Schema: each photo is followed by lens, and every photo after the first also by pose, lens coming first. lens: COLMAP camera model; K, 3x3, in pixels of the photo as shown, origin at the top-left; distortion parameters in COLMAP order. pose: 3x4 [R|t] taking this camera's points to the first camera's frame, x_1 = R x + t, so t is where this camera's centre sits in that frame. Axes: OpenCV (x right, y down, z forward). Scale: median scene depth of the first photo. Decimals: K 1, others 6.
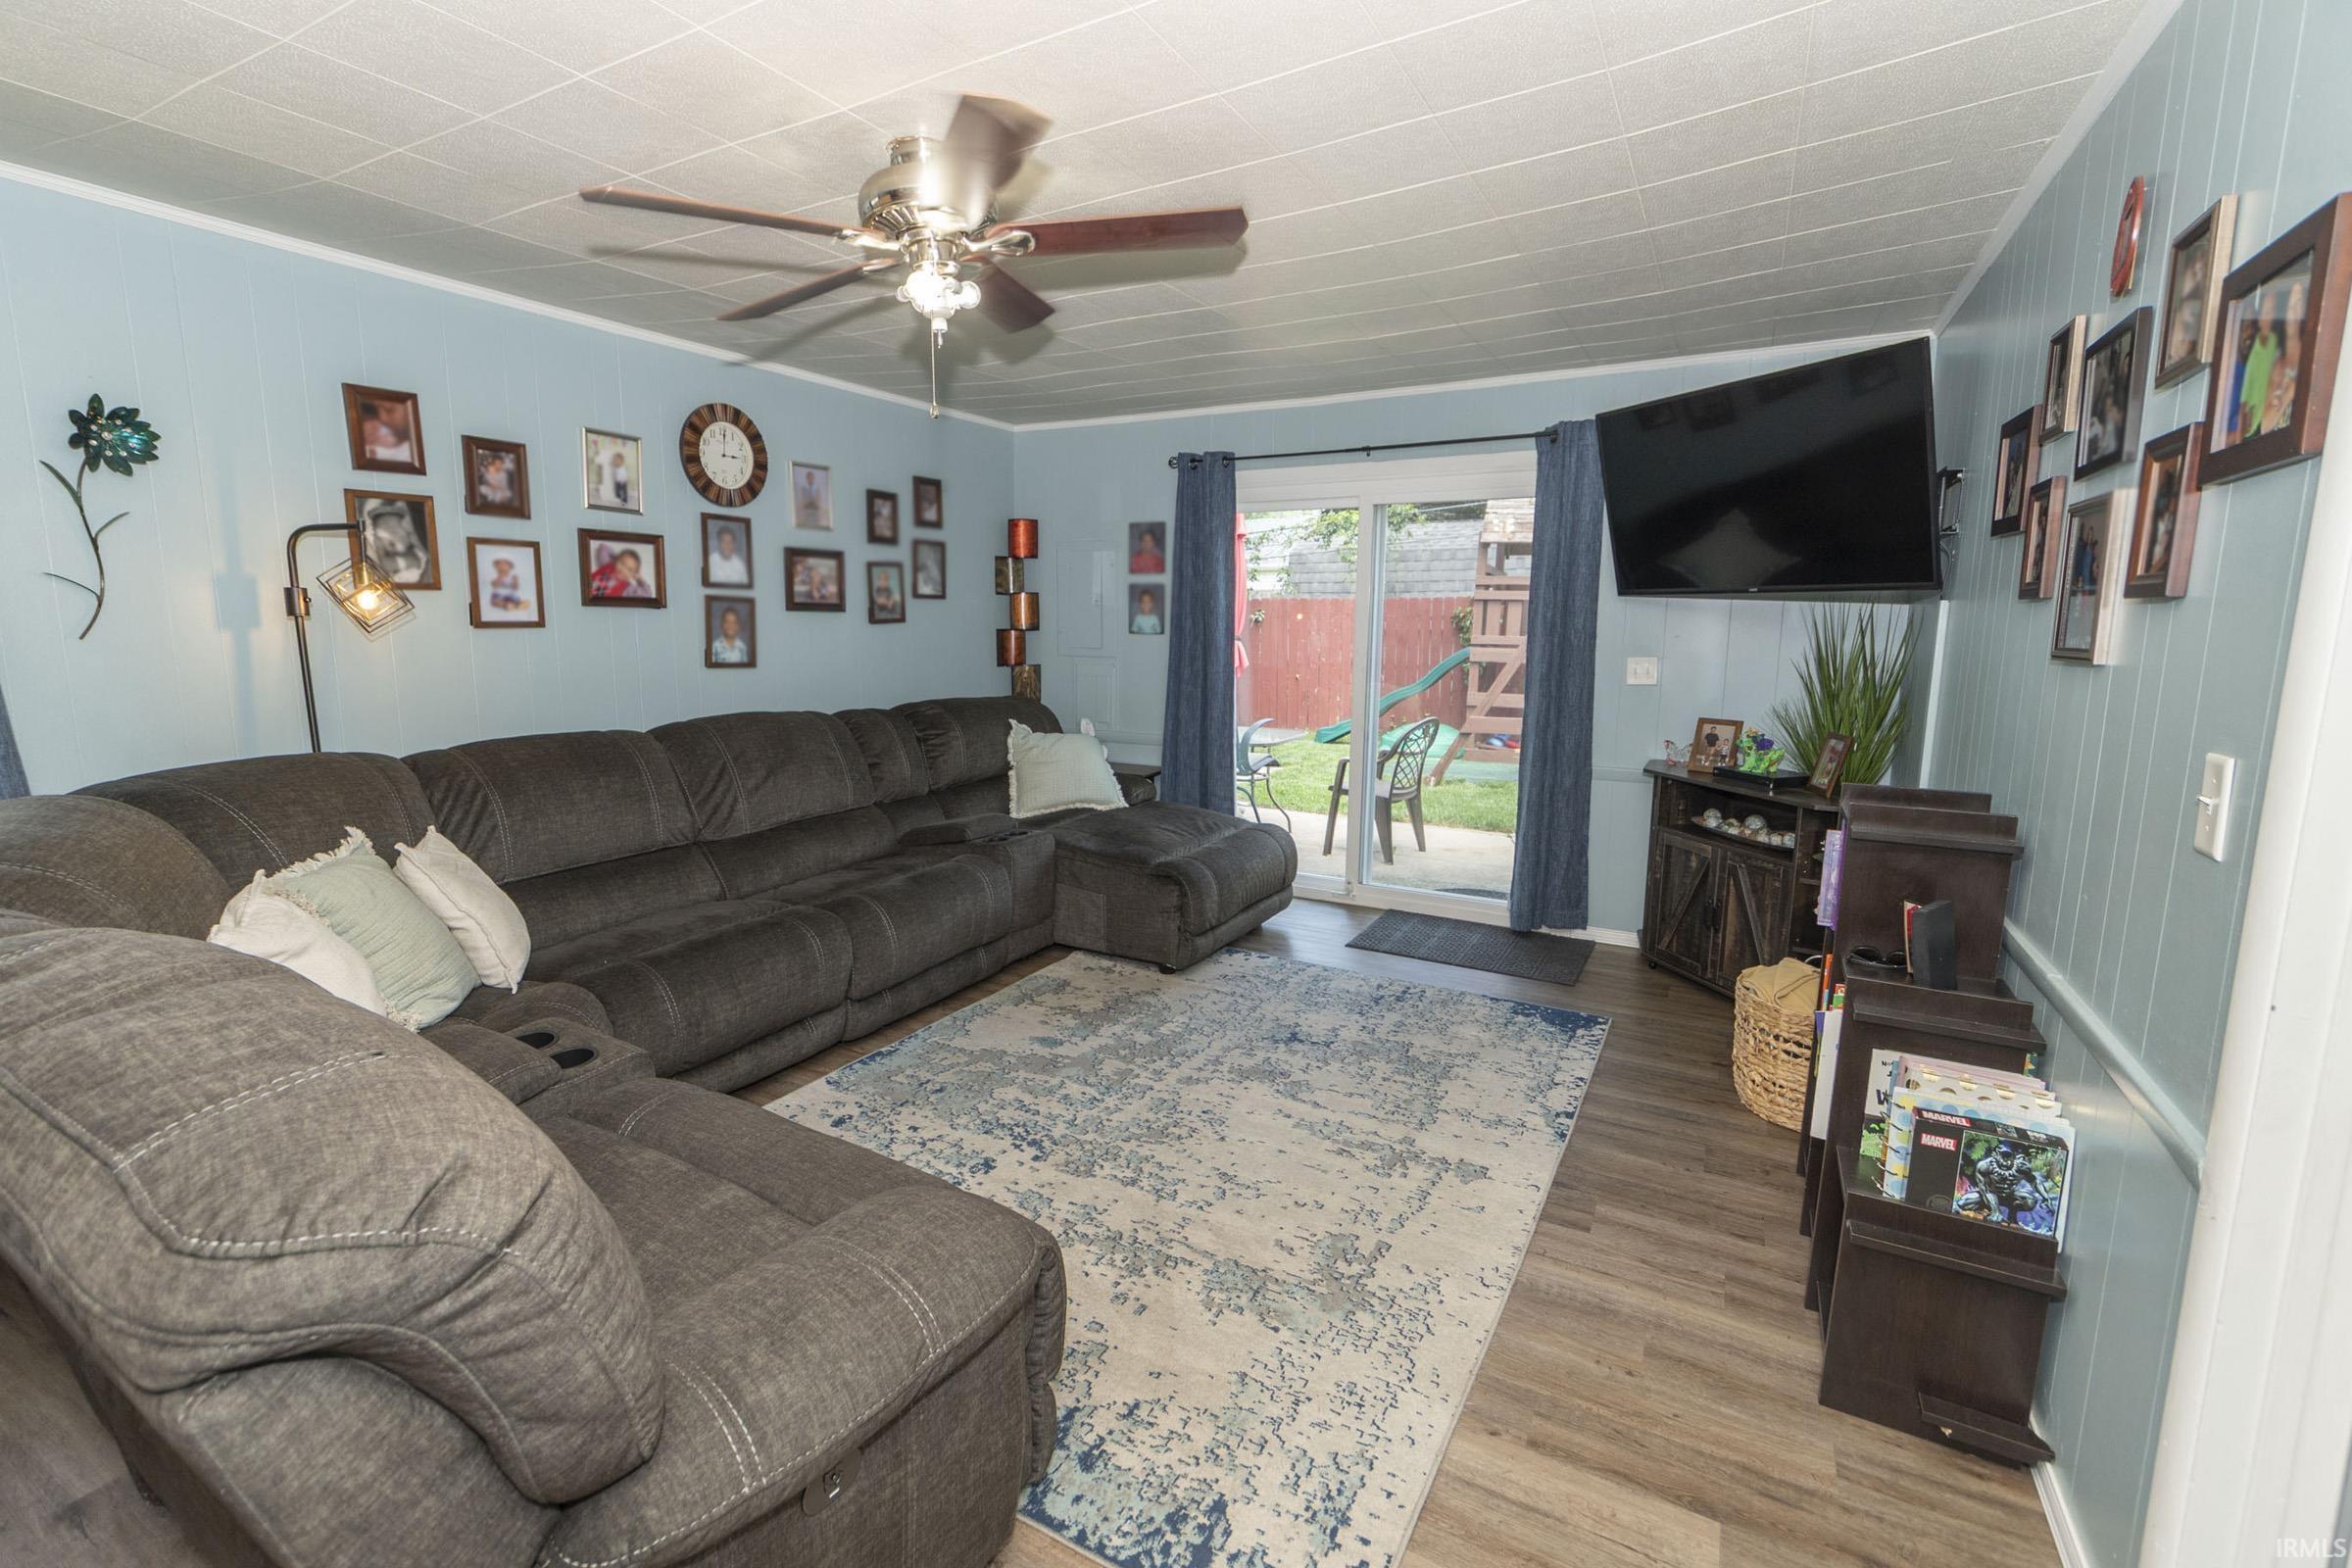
lens RADIAL K [[1030.0, 0, 1151.9], [0, 1030.0, 773.5], [0, 0, 1]] dist [0.000080, 0.000309]
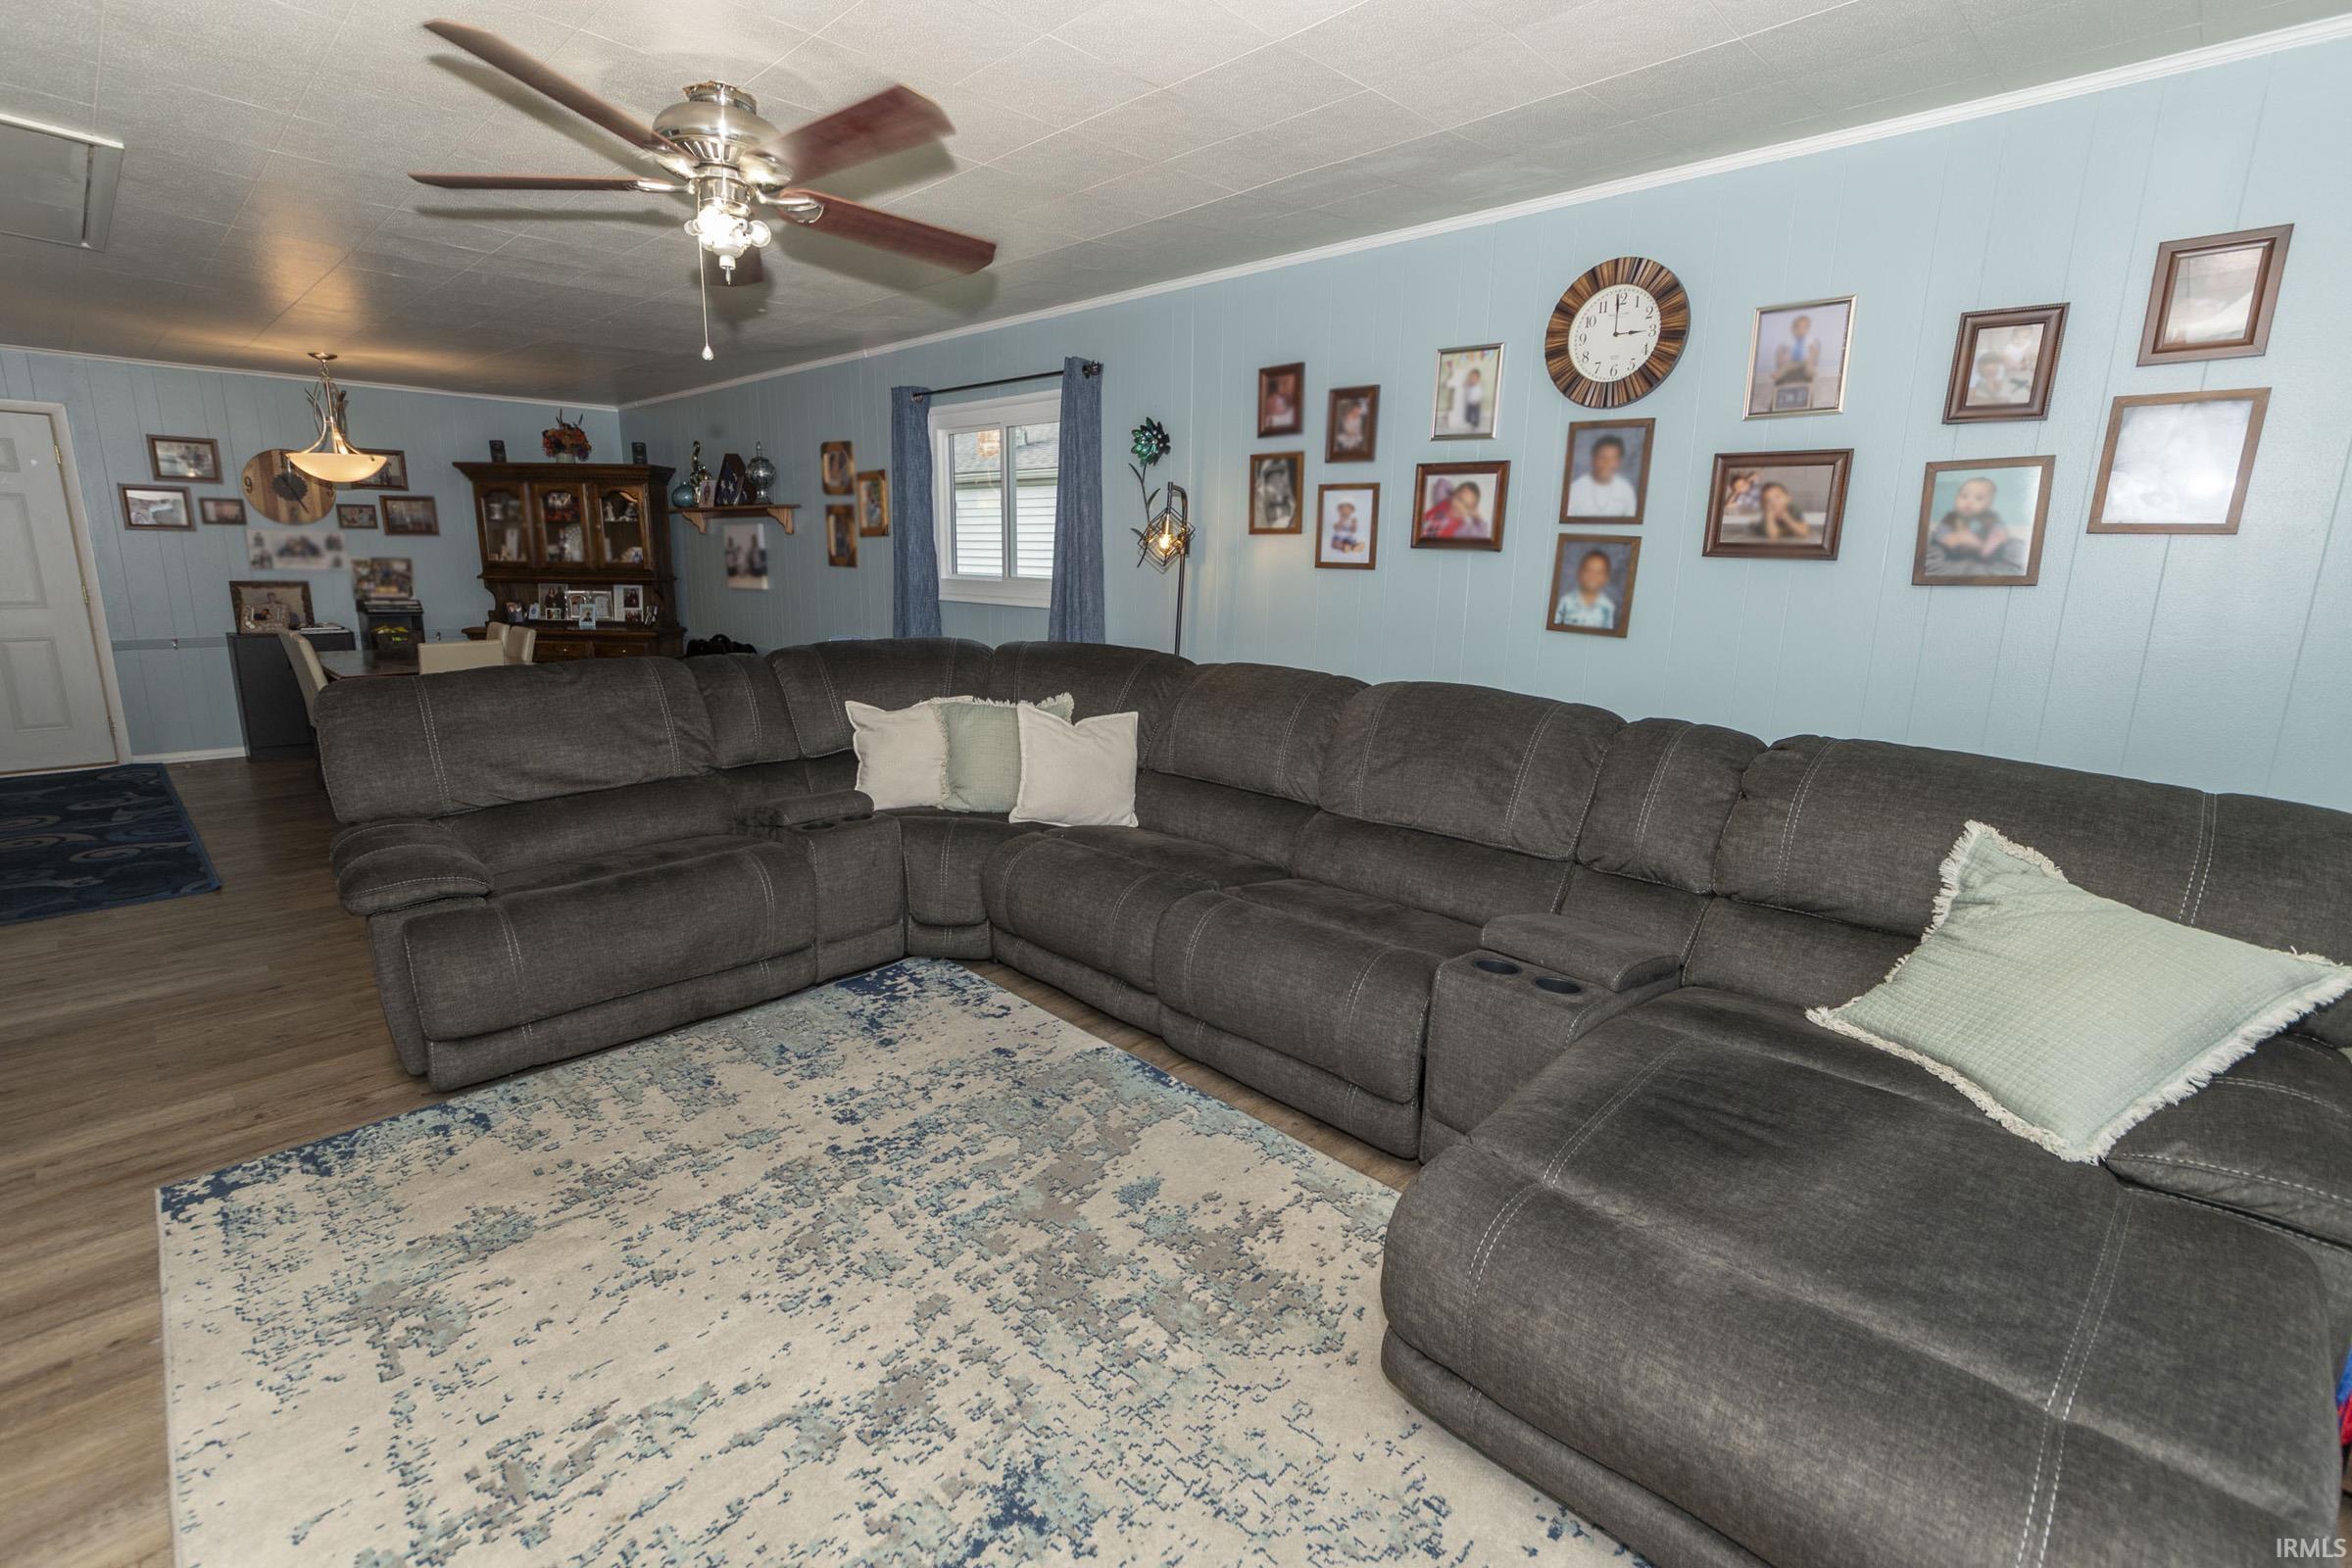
lens RADIAL K [[1040.6, 0, 1124.9], [0, 1040.6, 774.0], [0, 0, 1]] dist [0.003383, -0.000166]
pose [[-0.268265, 0.196157, -0.943163, 0.480900], [-0.165056, 0.955213, 0.245610, -0.163739], [0.949100, 0.221564, -0.223874, 1.061676]]
